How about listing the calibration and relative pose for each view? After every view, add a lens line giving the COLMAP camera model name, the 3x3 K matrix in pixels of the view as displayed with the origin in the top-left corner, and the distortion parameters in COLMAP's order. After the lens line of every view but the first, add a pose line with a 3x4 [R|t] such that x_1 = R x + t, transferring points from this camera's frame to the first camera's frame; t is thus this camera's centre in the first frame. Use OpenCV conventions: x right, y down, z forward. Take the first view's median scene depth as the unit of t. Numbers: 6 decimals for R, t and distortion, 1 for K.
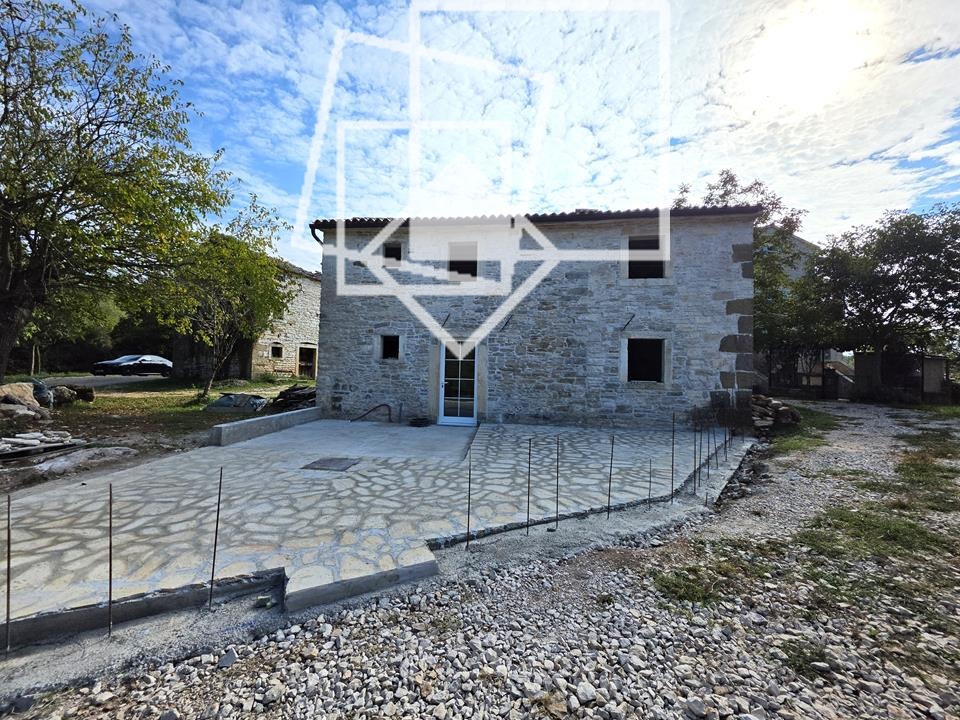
lens RADIAL K [[384.8, 0, 471.5], [0, 384.8, 357.4], [0, 0, 1]] dist [-0.000696, 0.000356]
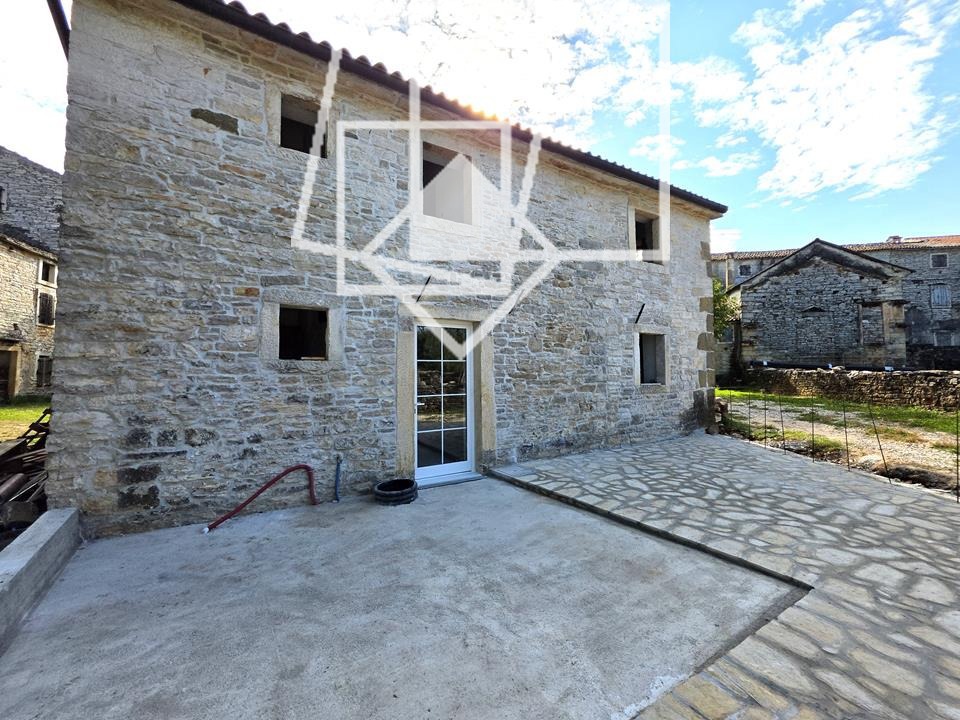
lens RADIAL K [[384.8, 0, 477.5], [0, 384.8, 356.6], [0, 0, 1]] dist [-0.000696, 0.000356]
pose [[0.764982, -0.001426, 0.644050, -0.365825], [0.004769, 0.999983, -0.003451, 0.003063], [-0.644034, 0.005711, 0.764976, 0.569863]]
